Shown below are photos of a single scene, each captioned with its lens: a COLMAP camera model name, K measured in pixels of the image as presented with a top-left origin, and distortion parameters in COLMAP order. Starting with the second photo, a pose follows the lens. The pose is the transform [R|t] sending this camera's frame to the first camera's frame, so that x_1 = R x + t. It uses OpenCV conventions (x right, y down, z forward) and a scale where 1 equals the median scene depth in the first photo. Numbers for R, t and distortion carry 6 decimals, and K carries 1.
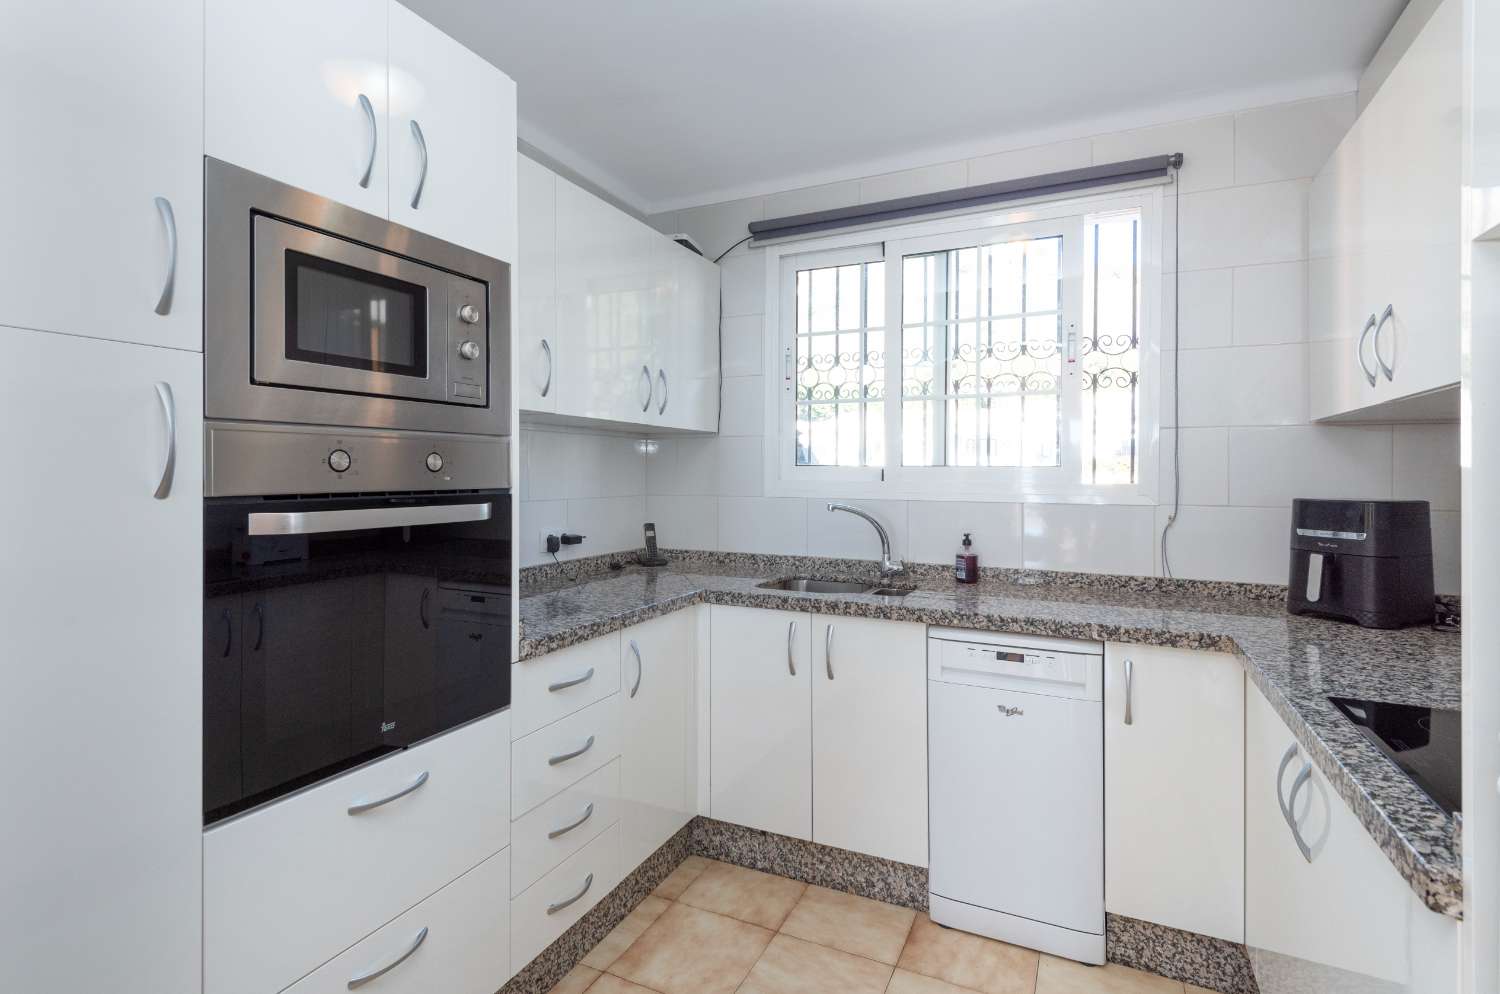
lens RADIAL K [[701.5, 0, 748.8], [0, 701.5, 485.6], [0, 0, 1]] dist [0.022055, -0.011790]
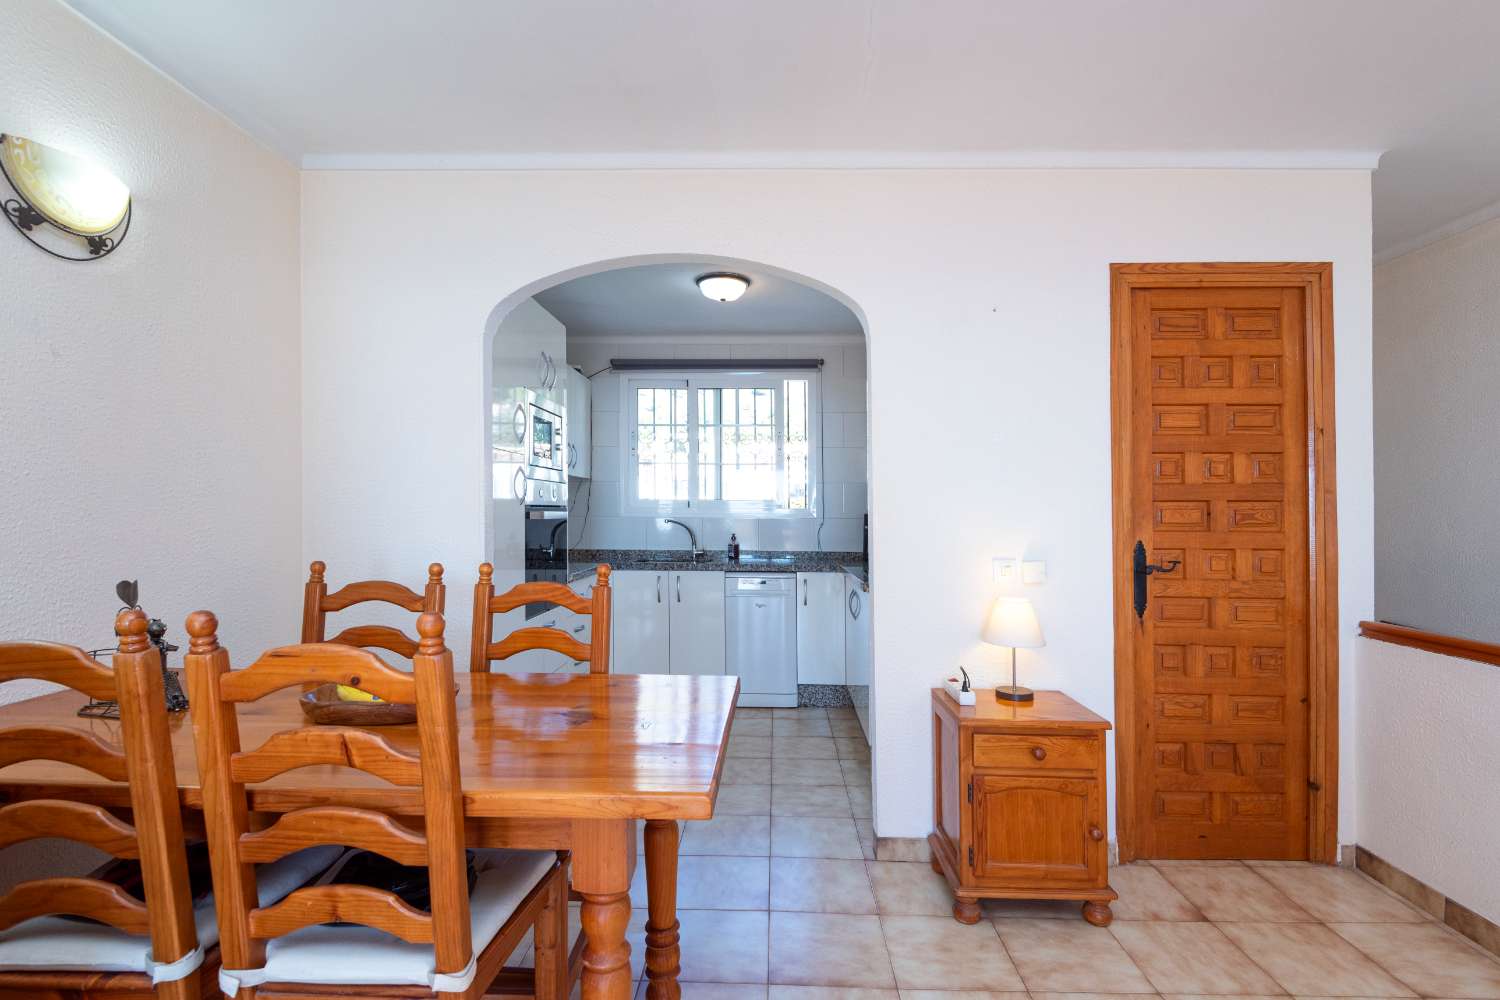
lens RADIAL K [[711.5, 0, 766.8], [0, 711.5, 518.2], [0, 0, 1]] dist [0.002879, -0.002496]
pose [[0.901462, -0.004130, 0.432838, -0.473014], [0.008968, 0.999918, -0.009138, 0.043665], [-0.432764, 0.012119, 0.901426, -0.850424]]
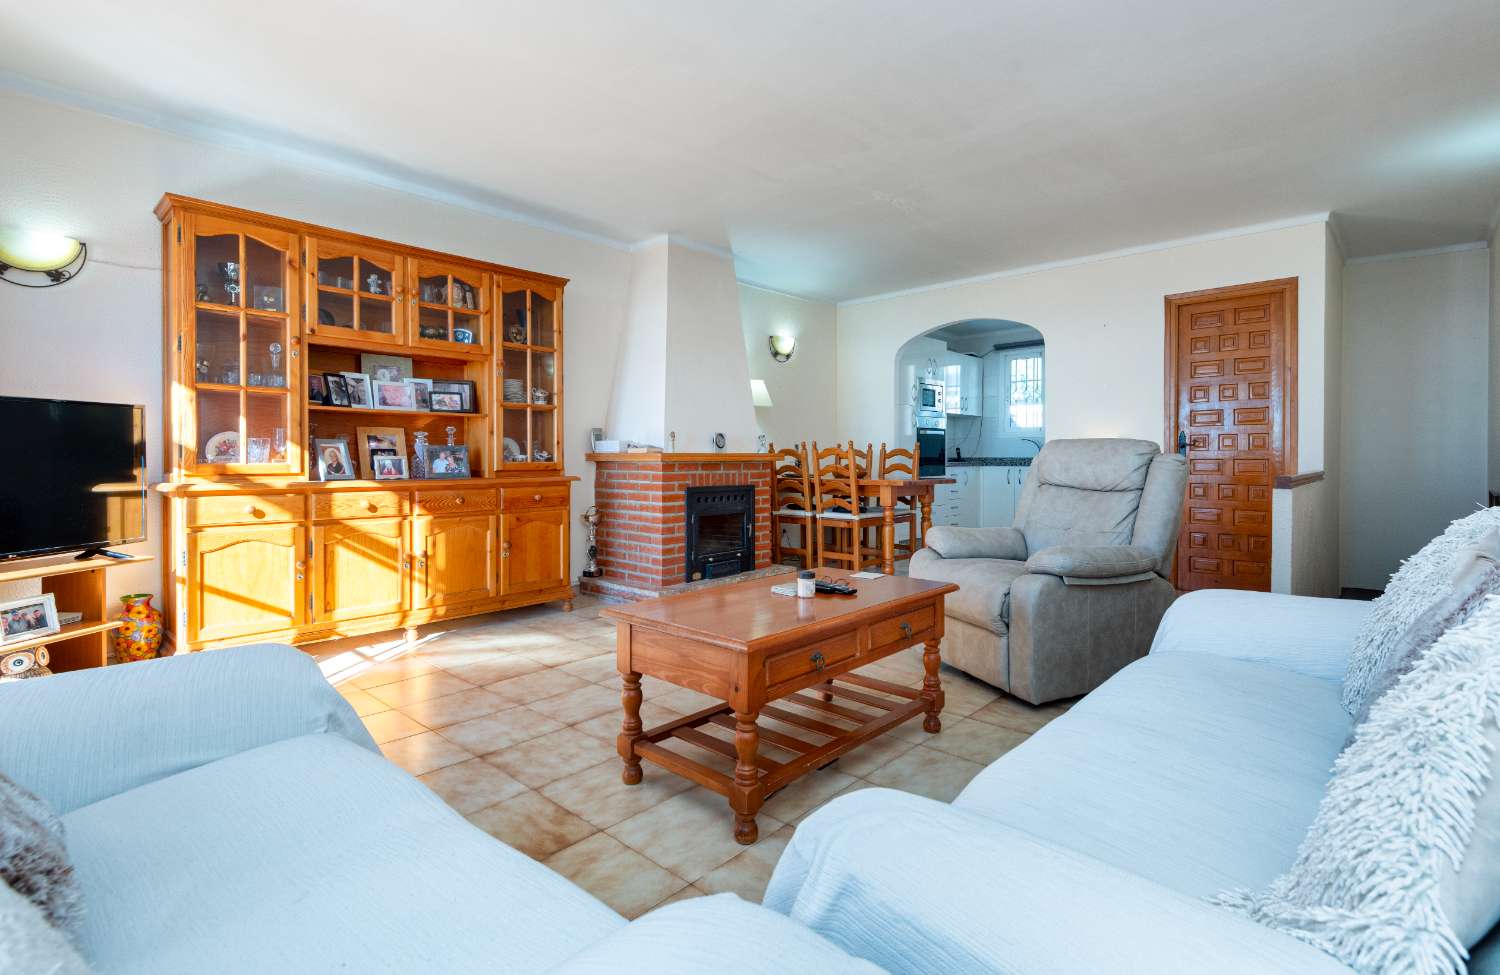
lens RADIAL K [[736.4, 0, 746.4], [0, 736.4, 484.1], [0, 0, 1]] dist [0.006174, -0.000033]
pose [[0.960878, 0.000948, -0.276969, -0.159183], [0.001232, 0.999970, 0.007697, 0.208586], [0.276968, -0.007737, 0.960848, -2.587078]]
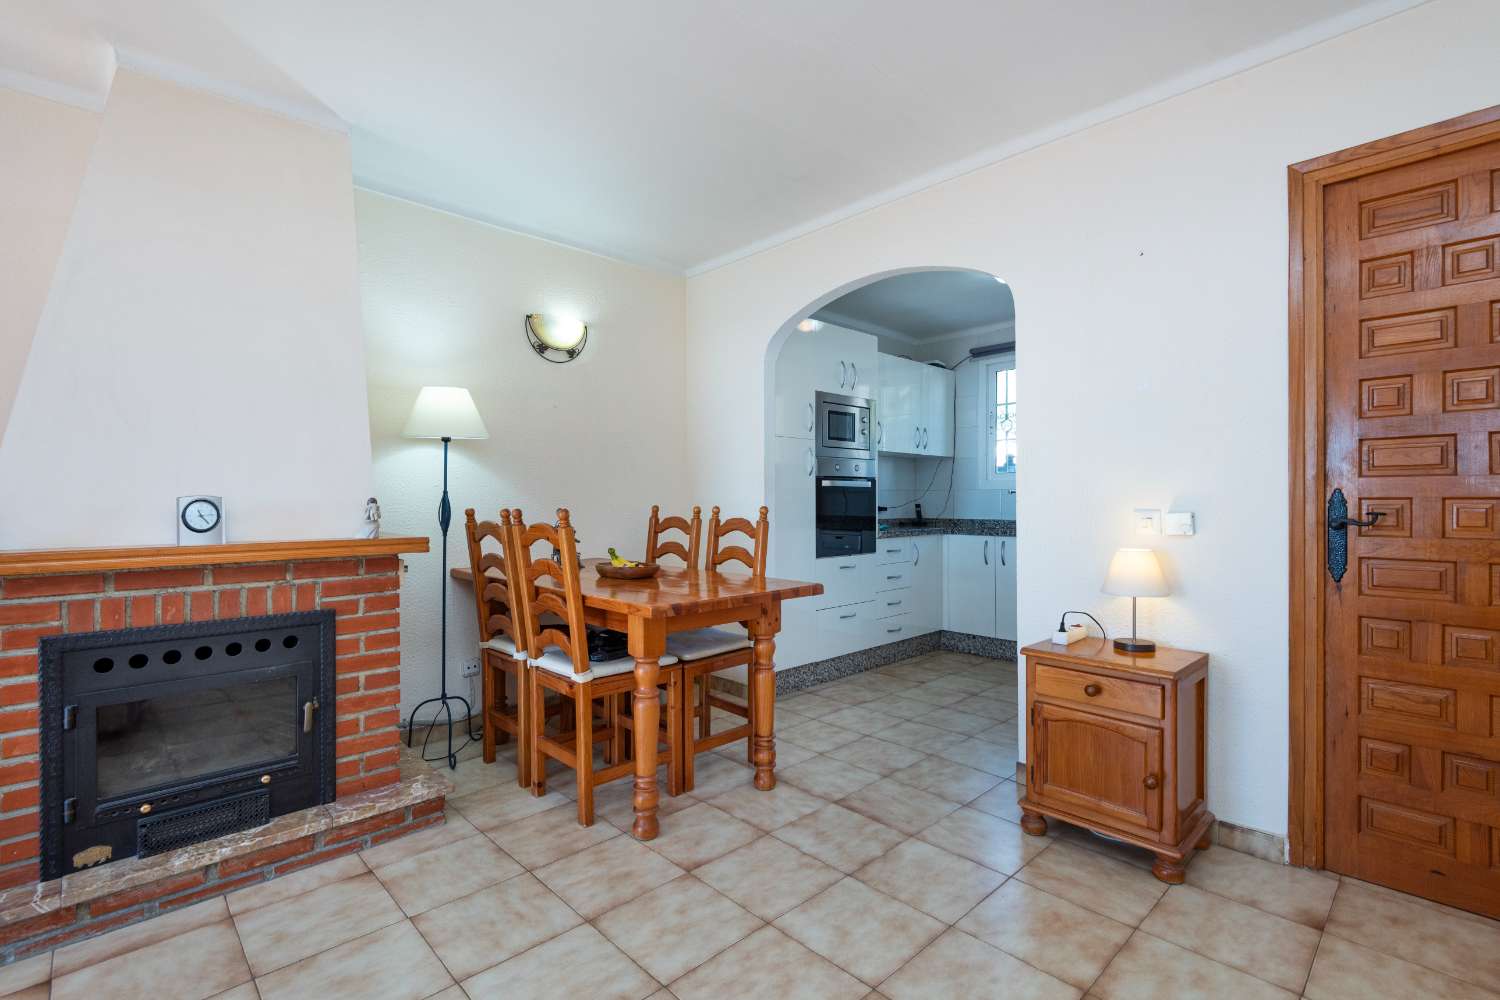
lens RADIAL K [[701.5, 0, 746.1], [0, 701.5, 513.7], [0, 0, 1]] dist [0.022055, -0.011790]
pose [[0.940520, -0.002292, -0.339731, 0.089246], [0.000447, 0.999985, -0.005509, 0.106489], [0.339738, 0.005030, 0.940506, -1.196337]]
